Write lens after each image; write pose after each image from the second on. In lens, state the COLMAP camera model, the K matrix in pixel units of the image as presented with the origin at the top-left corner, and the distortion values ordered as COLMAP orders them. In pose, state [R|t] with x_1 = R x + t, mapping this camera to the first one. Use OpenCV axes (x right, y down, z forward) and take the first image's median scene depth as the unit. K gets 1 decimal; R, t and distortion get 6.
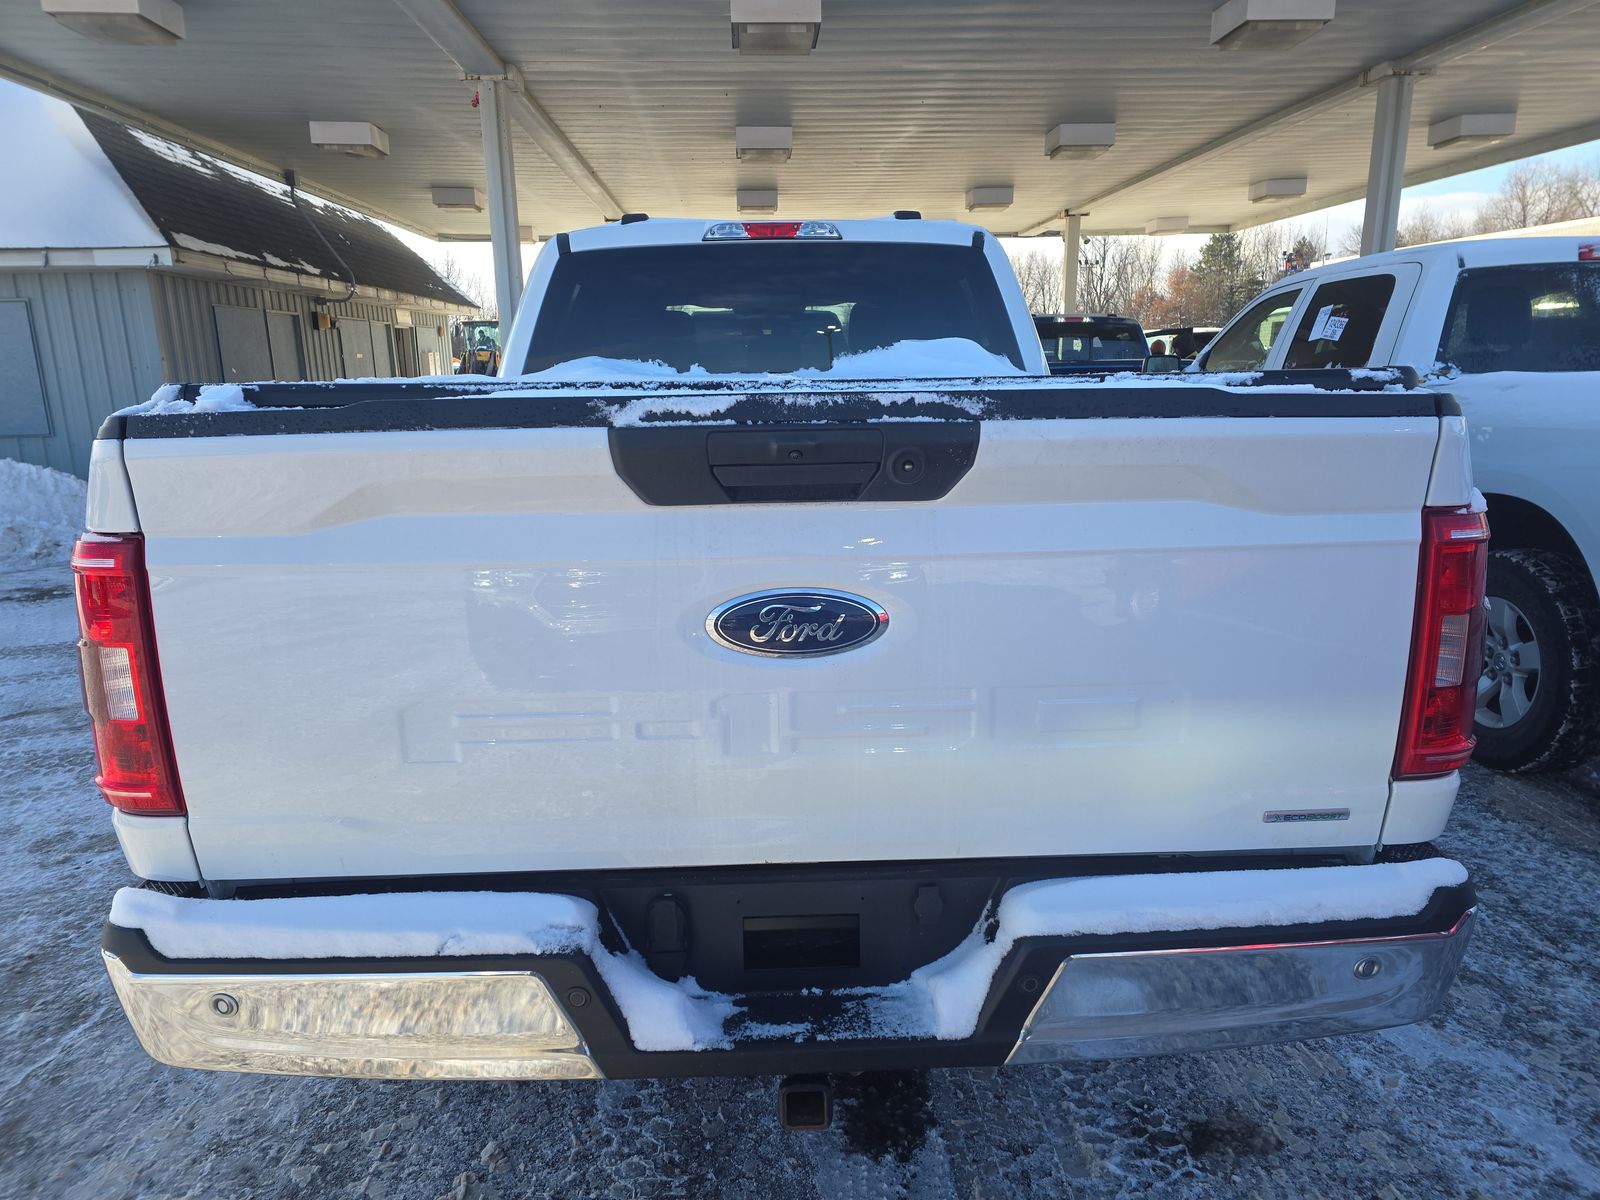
lens RADIAL K [[1090.7, 0, 816.2], [0, 1090.7, 631.5], [0, 0, 1]] dist [0.043332, -0.032374]
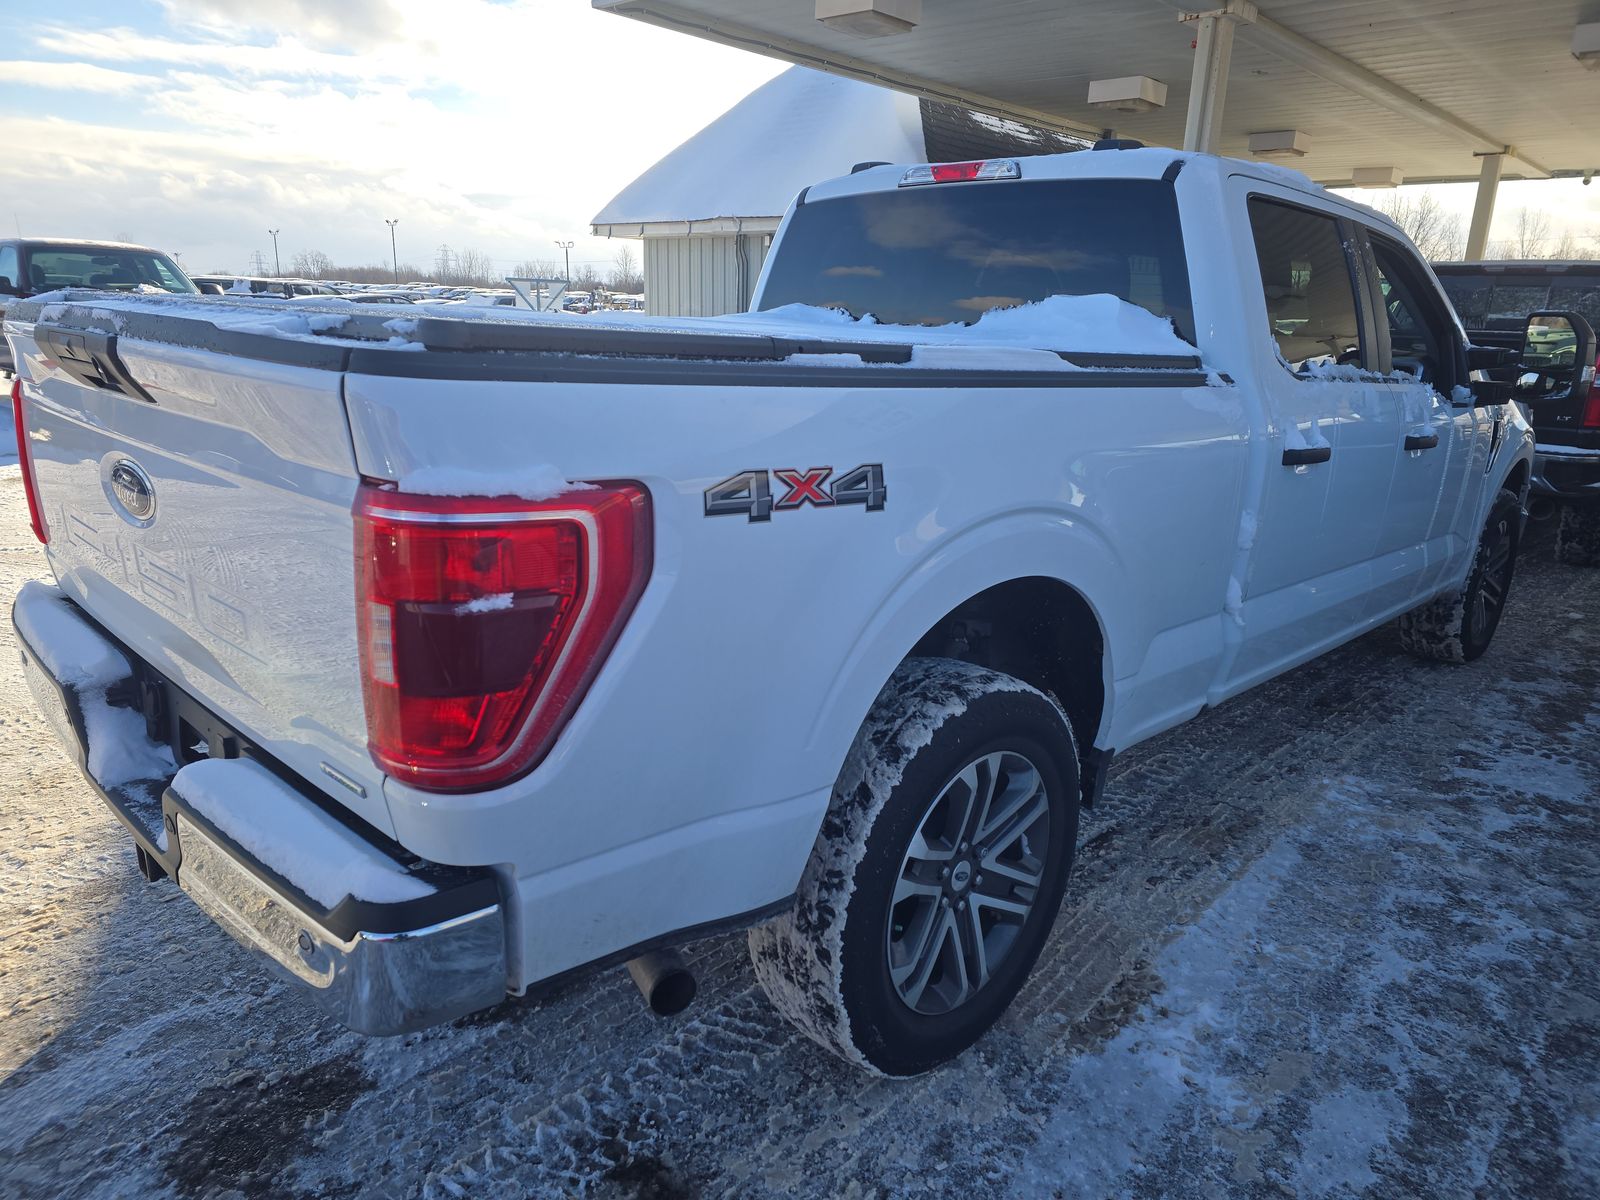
lens RADIAL K [[1071.4, 0, 804.5], [0, 1071.4, 652.6], [0, 0, 1]] dist [0.043865, -0.034243]
pose [[0.674461, 0.256577, -0.692294, 0.246547], [-0.214725, 0.965309, 0.148567, -0.029623], [0.706396, 0.048450, 0.706157, 0.105773]]
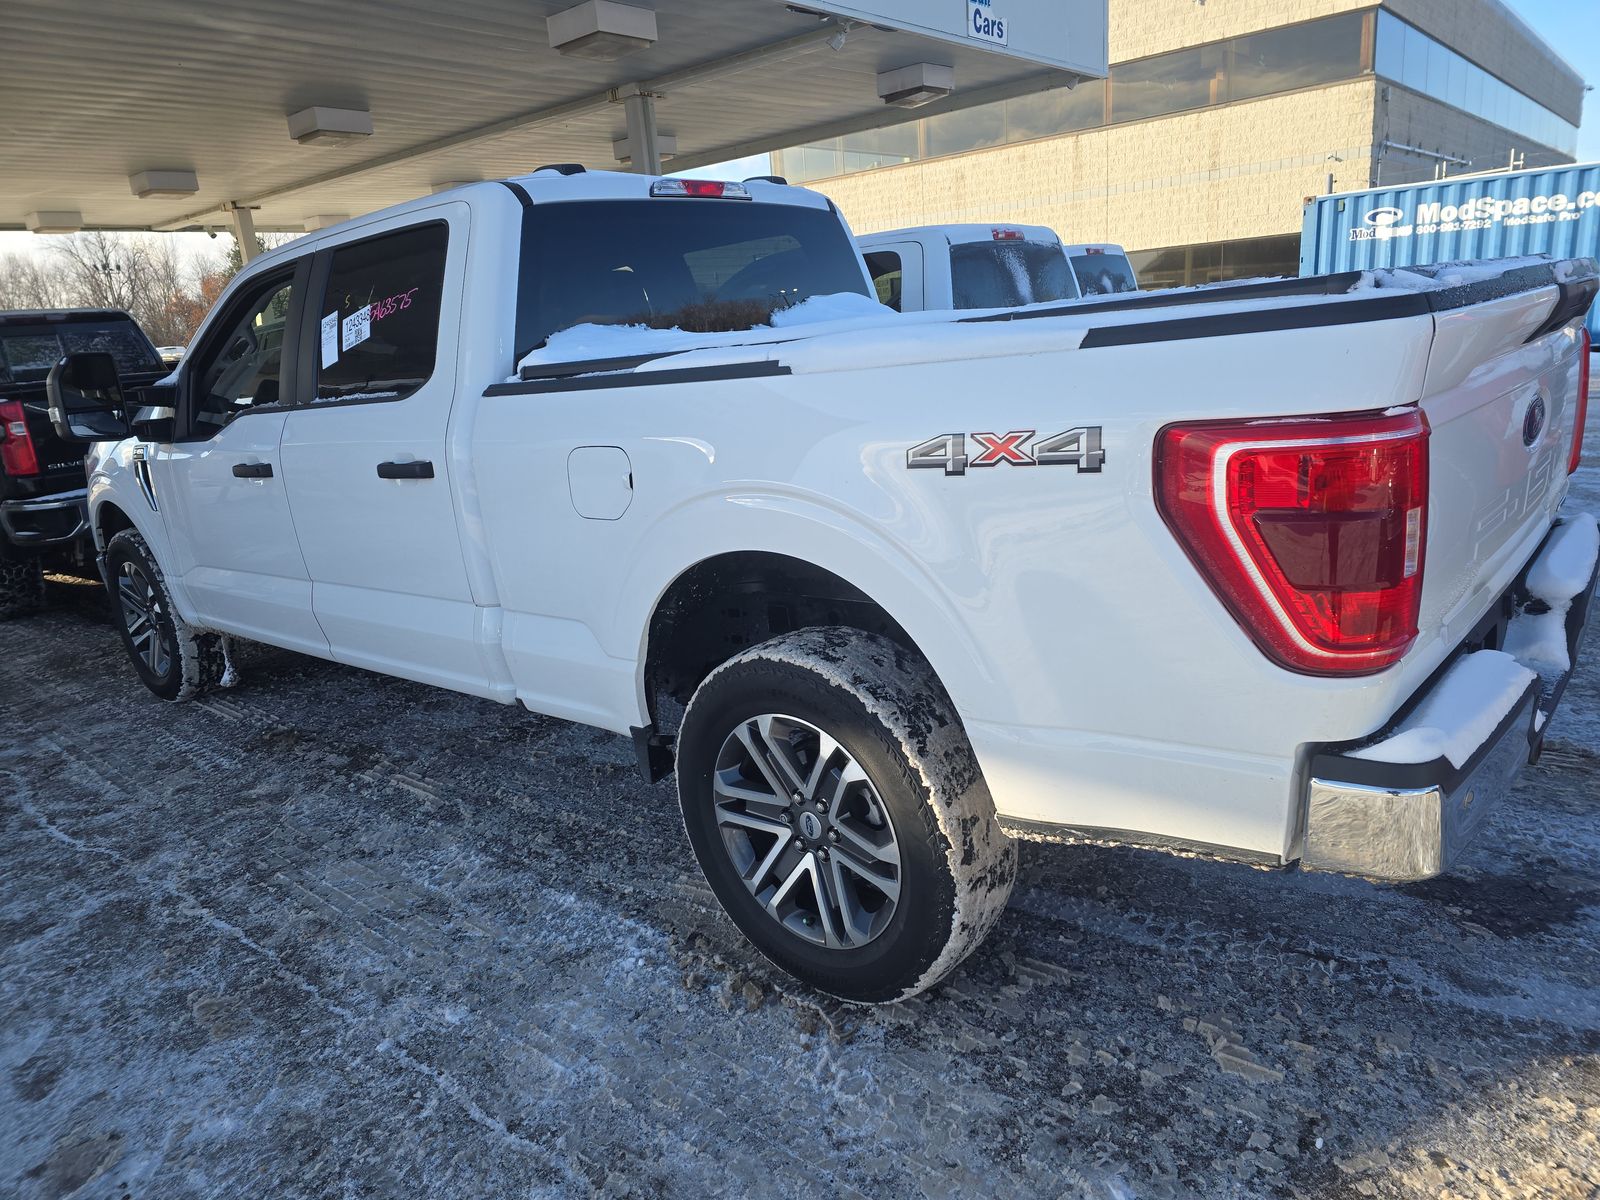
lens RADIAL K [[1090.7, 0, 816.2], [0, 1090.7, 631.5], [0, 0, 1]] dist [0.043332, -0.032374]
pose [[0.674123, -0.238335, 0.699110, -0.308357], [0.243924, 0.965242, 0.093857, -0.015961], [-0.697180, 0.107258, 0.708827, 0.099687]]
